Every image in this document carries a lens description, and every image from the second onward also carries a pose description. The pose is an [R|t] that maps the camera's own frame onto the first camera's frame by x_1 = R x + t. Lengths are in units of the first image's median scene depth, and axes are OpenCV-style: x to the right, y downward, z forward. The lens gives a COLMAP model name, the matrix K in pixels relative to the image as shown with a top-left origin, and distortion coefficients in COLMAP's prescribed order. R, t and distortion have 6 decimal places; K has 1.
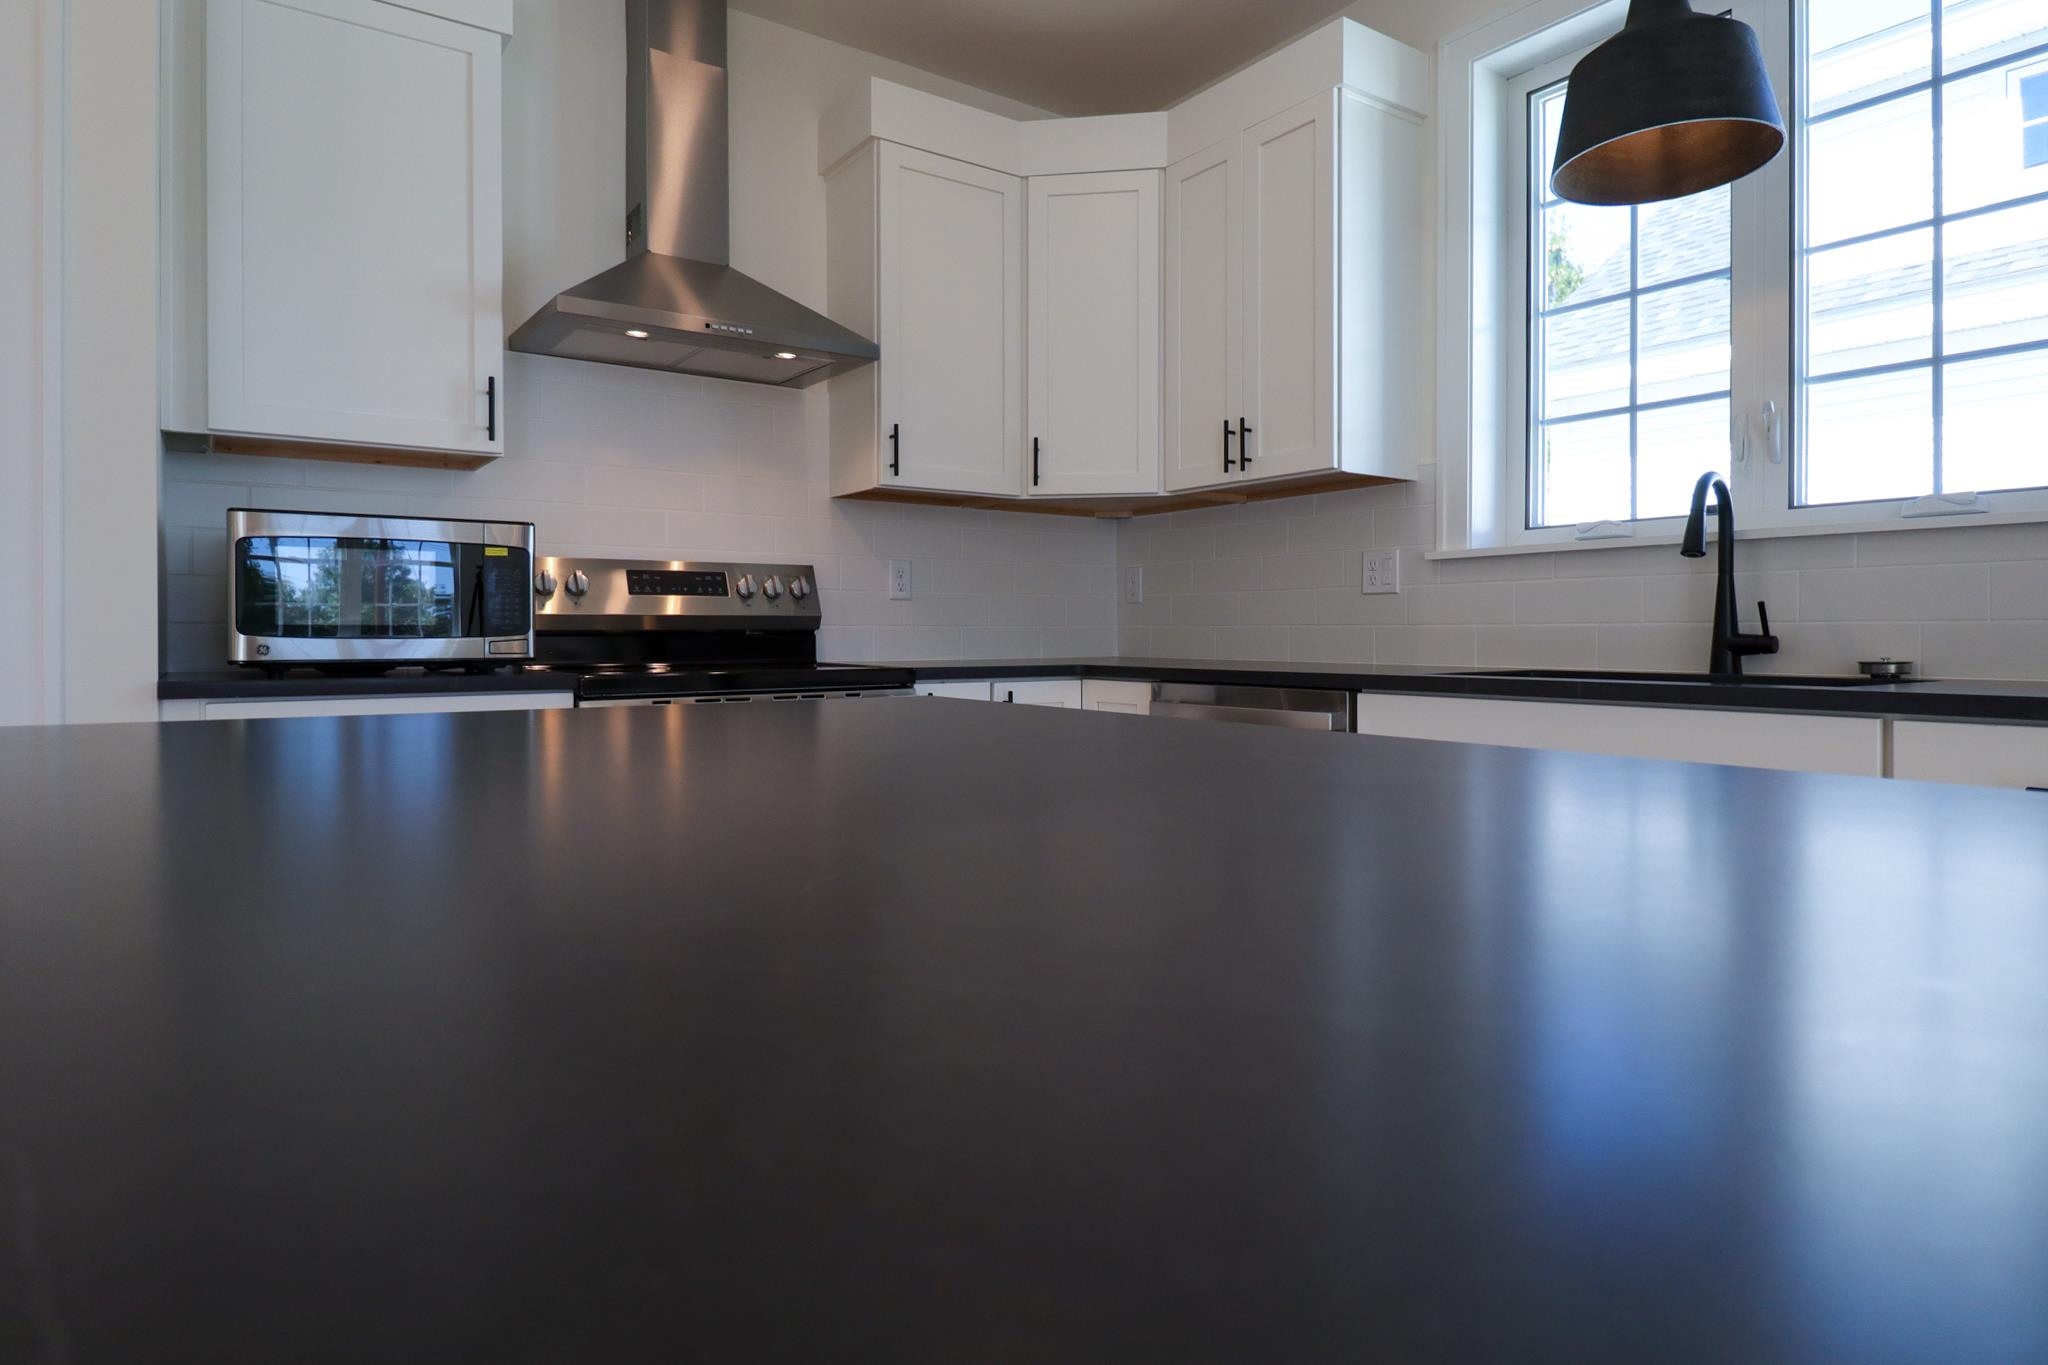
lens RADIAL K [[1169.2, 0, 1039.9], [0, 1169.2, 645.5], [0, 0, 1]] dist [-0.002127, -0.001023]
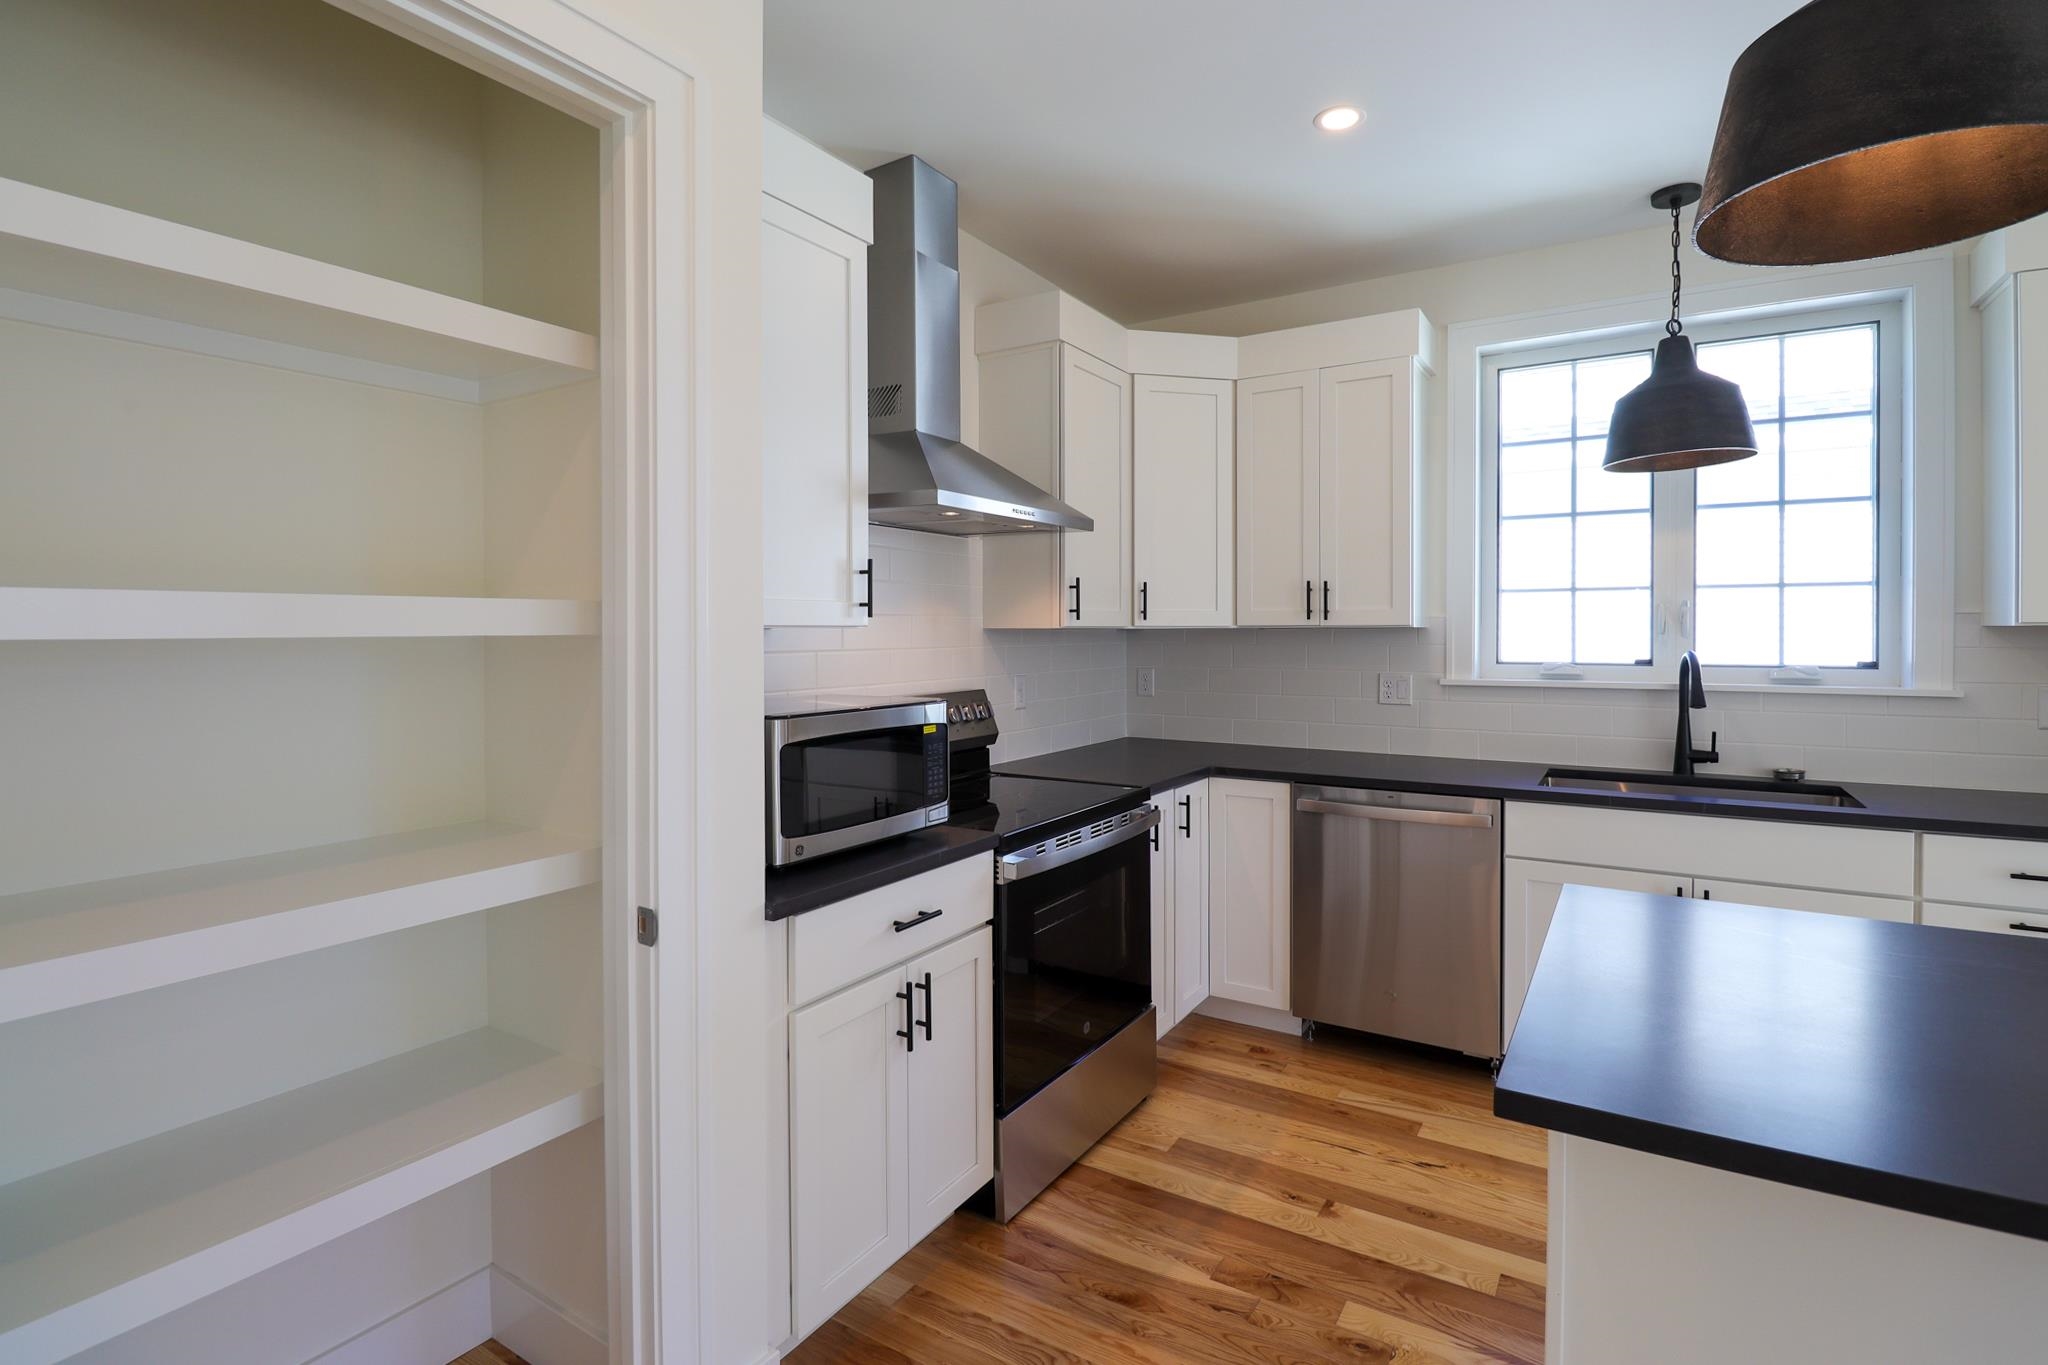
lens RADIAL K [[956.1, 0, 1032.1], [0, 956.1, 646.3], [0, 0, 1]] dist [-0.024763, 0.000667]
pose [[0.926450, -0.010537, 0.376269, -0.570424], [0.009397, 0.999944, 0.004867, -0.129539], [-0.376299, -0.000973, 0.926498, 0.101981]]
